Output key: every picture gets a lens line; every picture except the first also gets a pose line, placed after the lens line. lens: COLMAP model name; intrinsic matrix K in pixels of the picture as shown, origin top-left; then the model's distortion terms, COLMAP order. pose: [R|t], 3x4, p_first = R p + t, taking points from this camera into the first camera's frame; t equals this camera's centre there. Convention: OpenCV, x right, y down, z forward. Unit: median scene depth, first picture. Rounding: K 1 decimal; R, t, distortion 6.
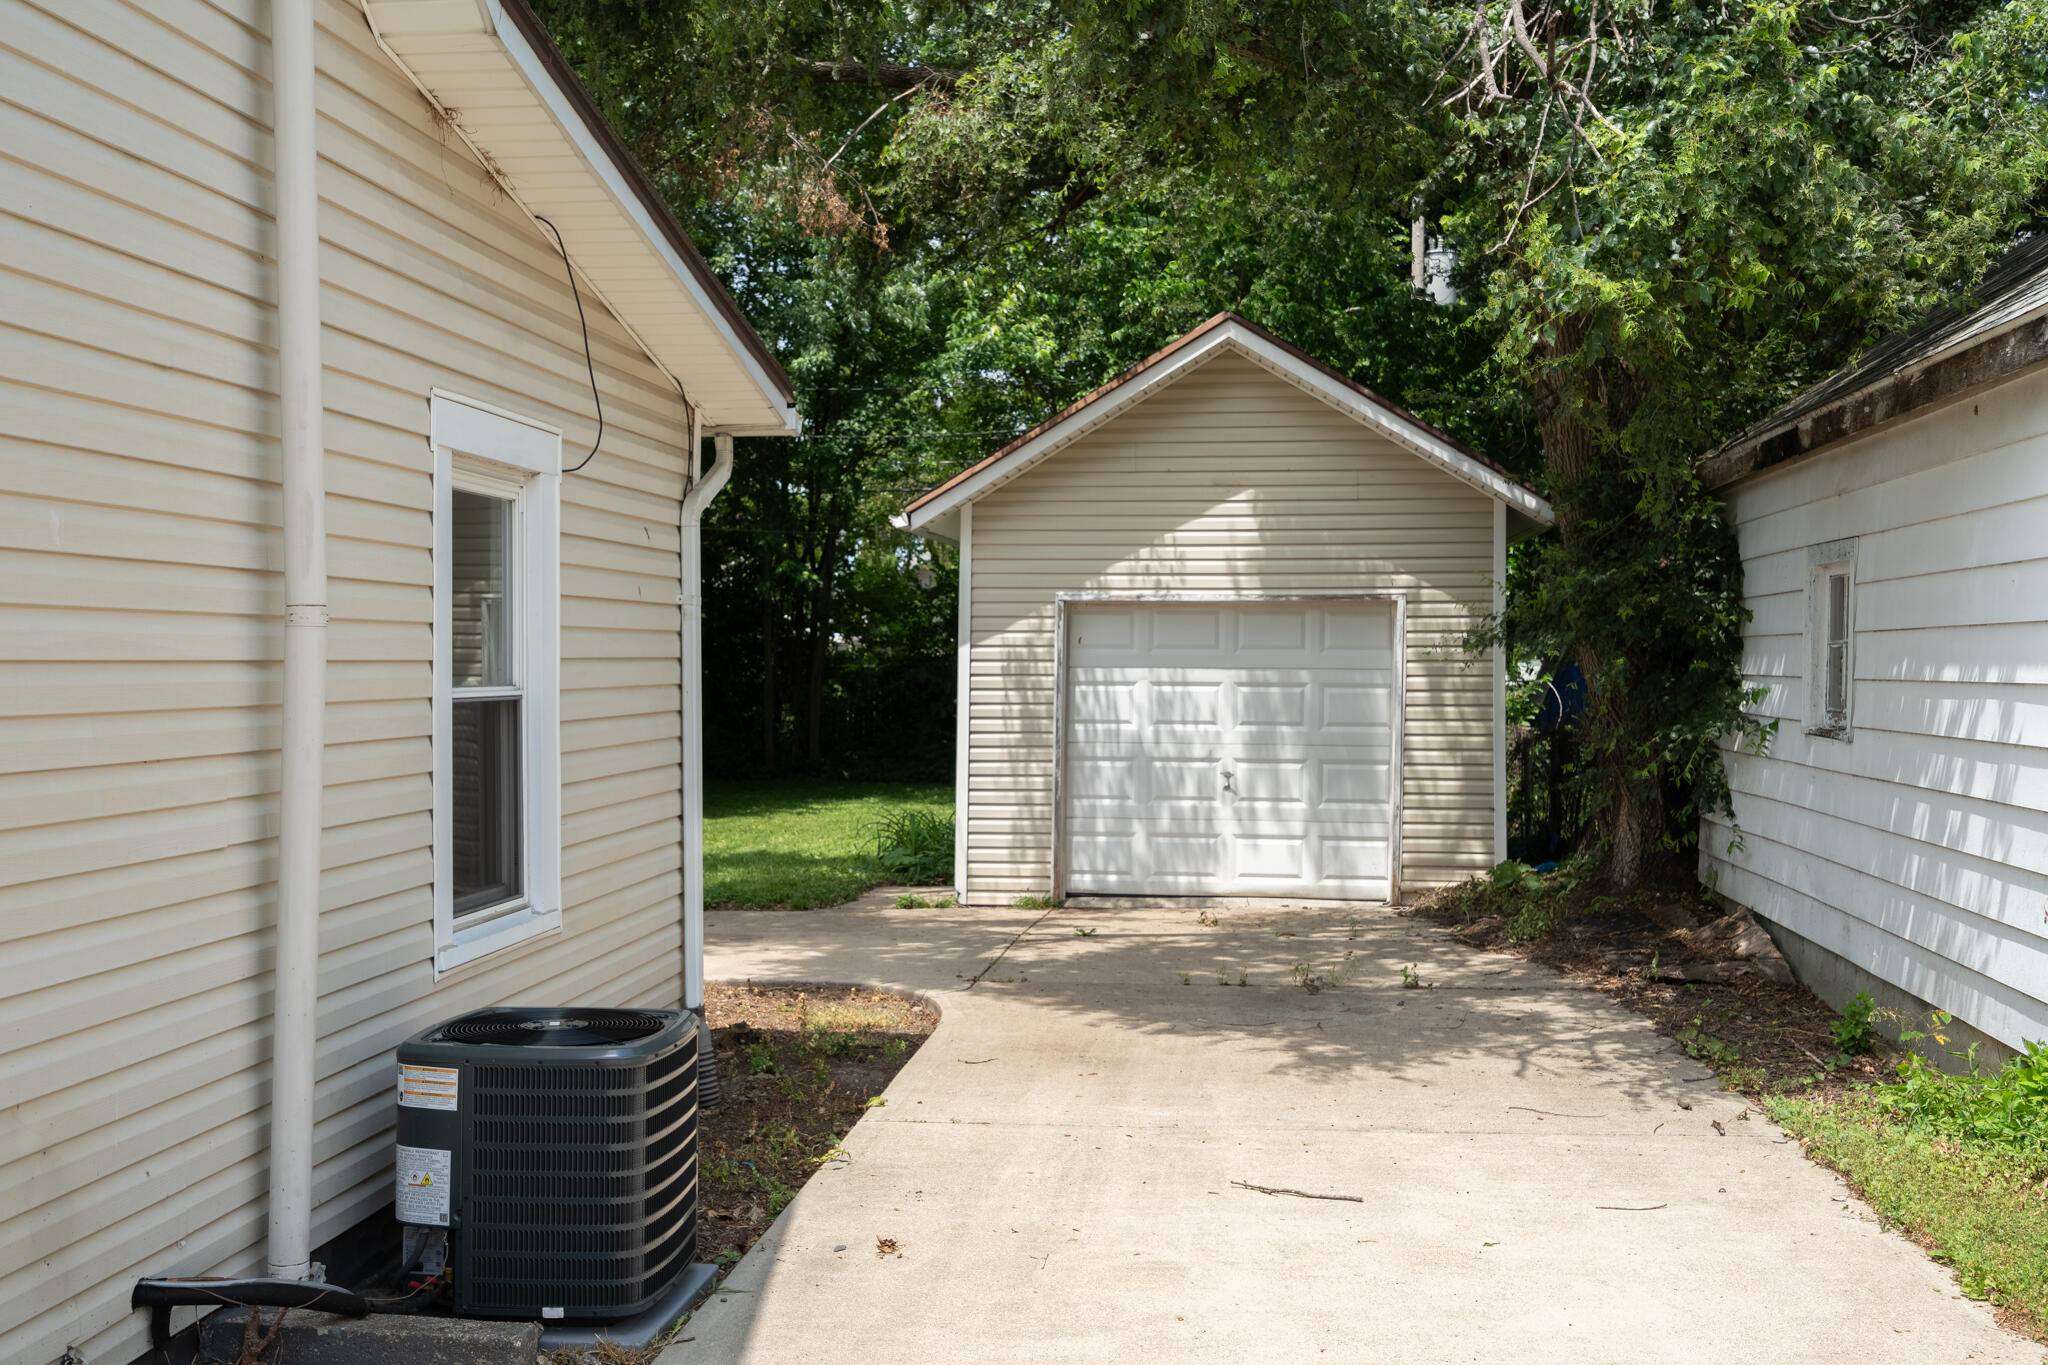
lens RADIAL K [[2031.0, 0, 1024.0], [0, 2031.0, 682.5], [0, 0, 1]] dist [-0.015847, -0.003655]
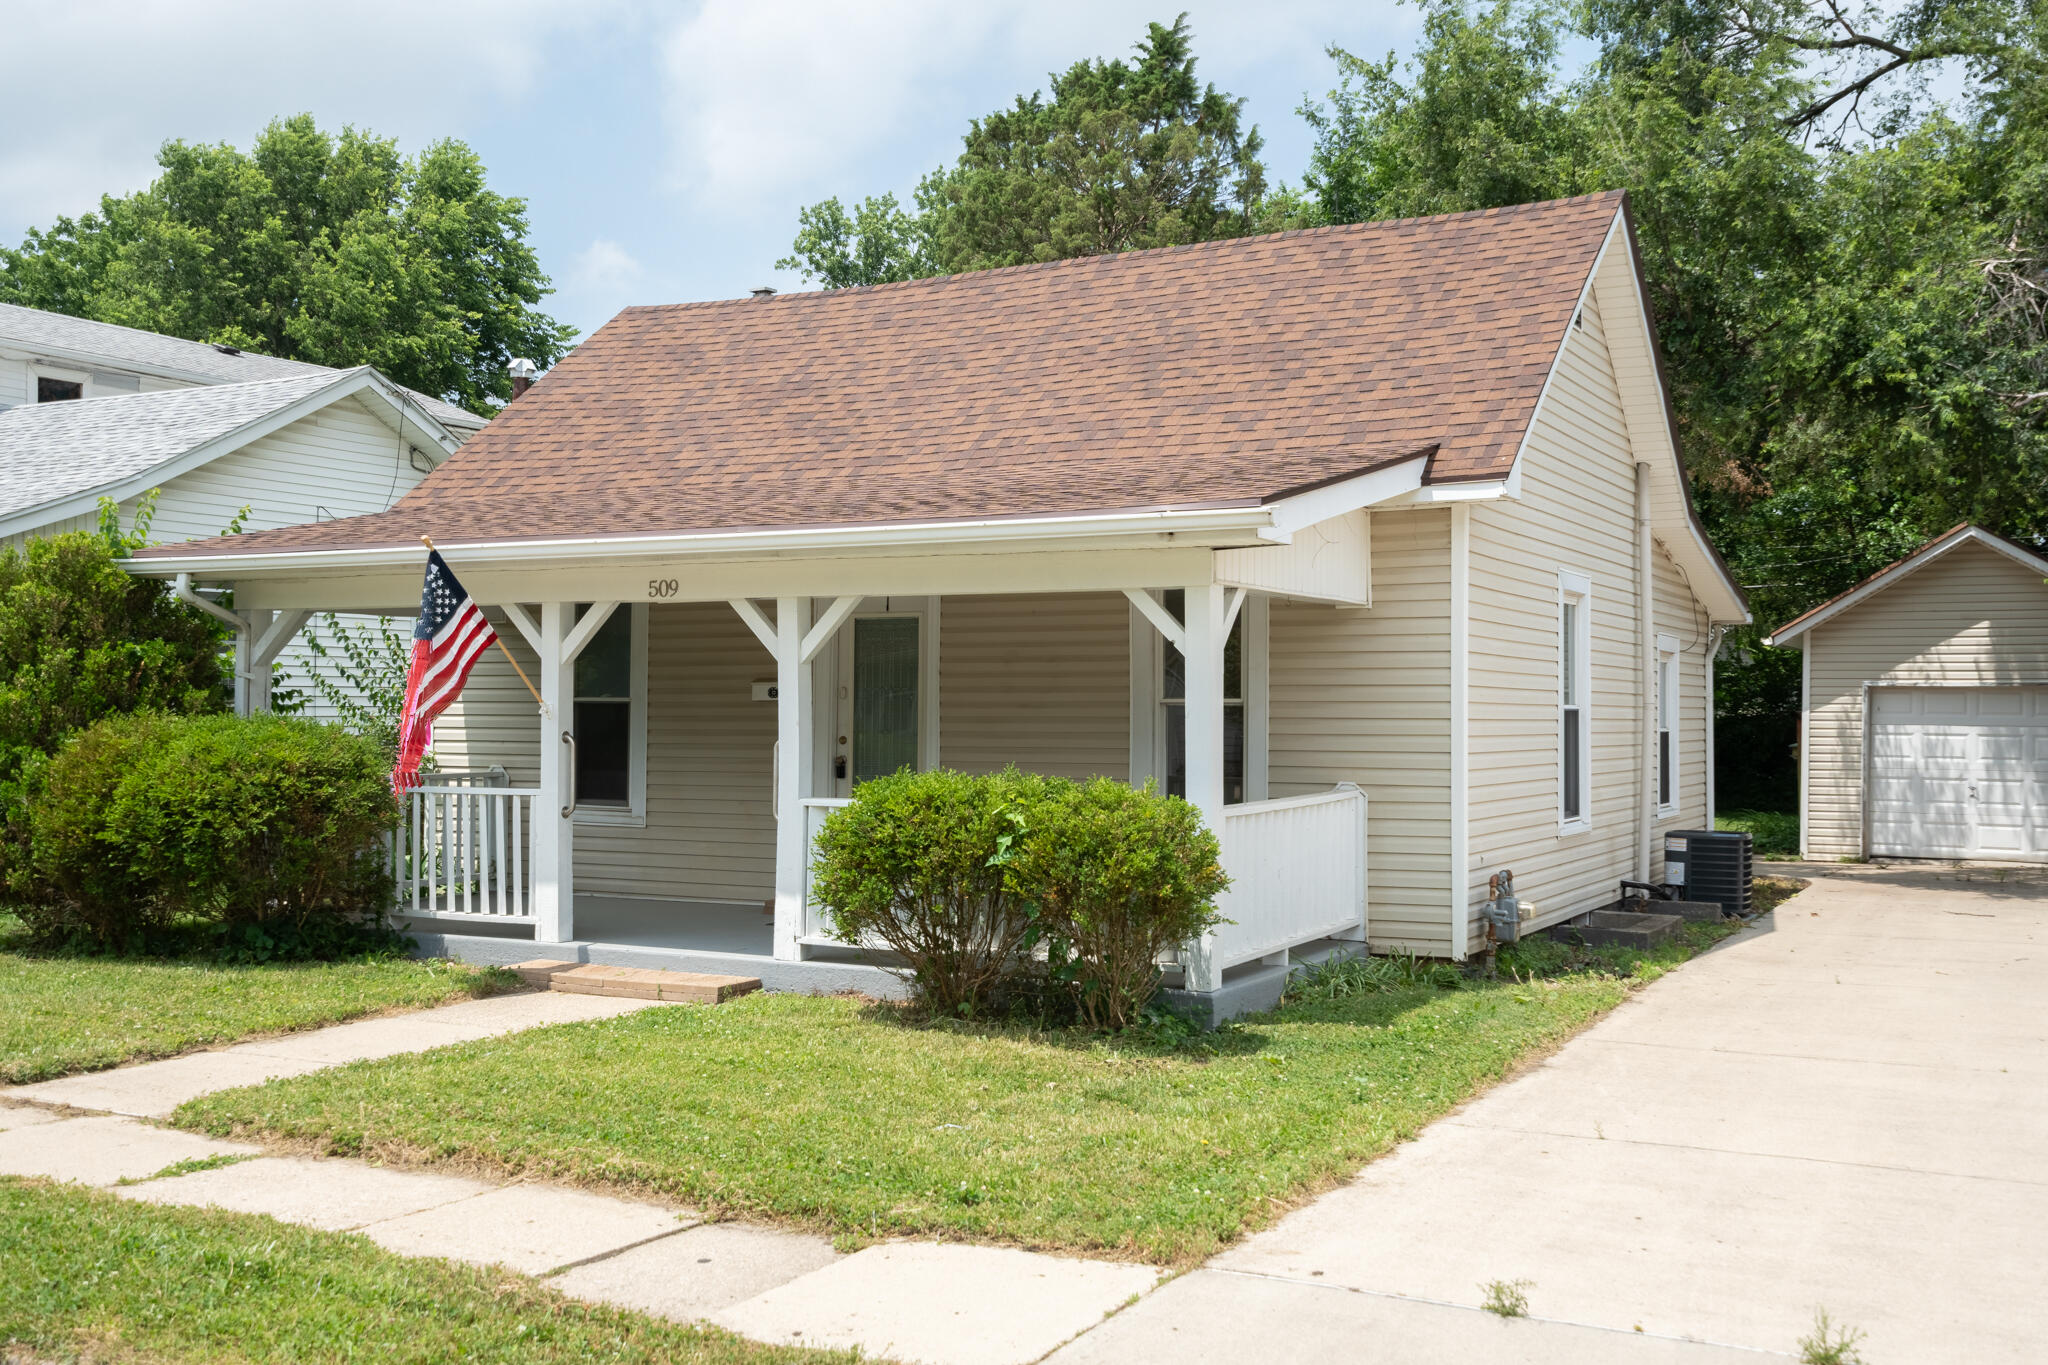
lens RADIAL K [[2037.3, 0, 1024.0], [0, 2037.3, 682.5], [0, 0, 1]] dist [0.010503, 0.007370]
pose [[0.934865, -0.000025, -0.355003, -0.035208], [-0.009970, 0.999604, -0.026327, 0.009722], [0.354863, 0.028151, 0.934495, -0.885350]]
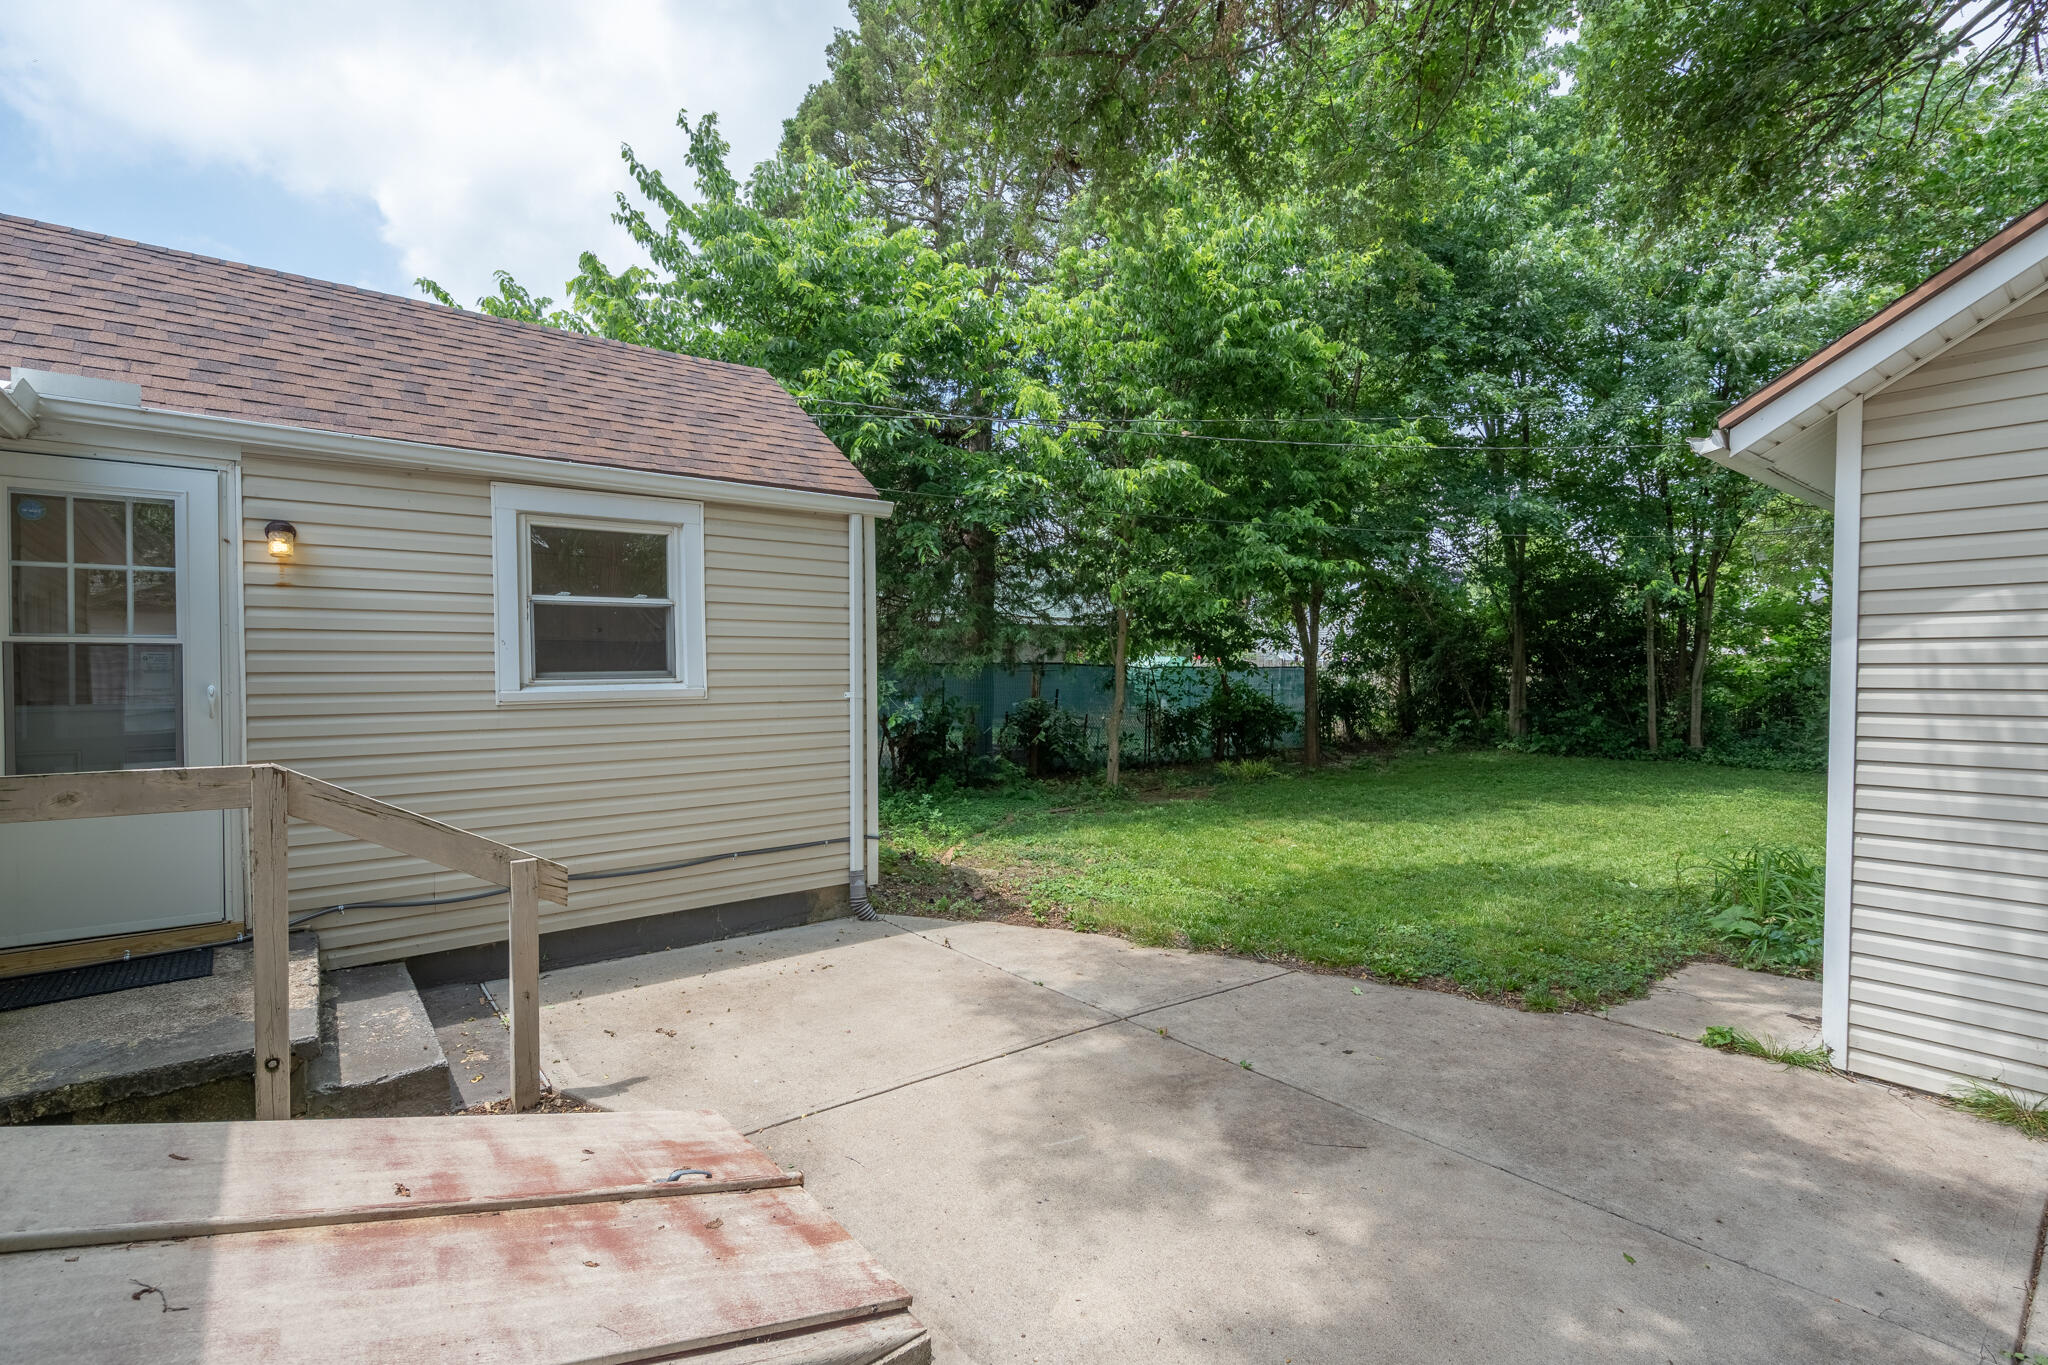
lens RADIAL K [[935.7, 0, 1024.0], [0, 935.7, 682.5], [0, 0, 1]] dist [0.000900, 0.000563]
pose [[0.724799, 0.002648, -0.688955, -0.013877], [0.000117, 0.999992, 0.003966, -0.007205], [0.688960, -0.002955, 0.724793, 0.634654]]
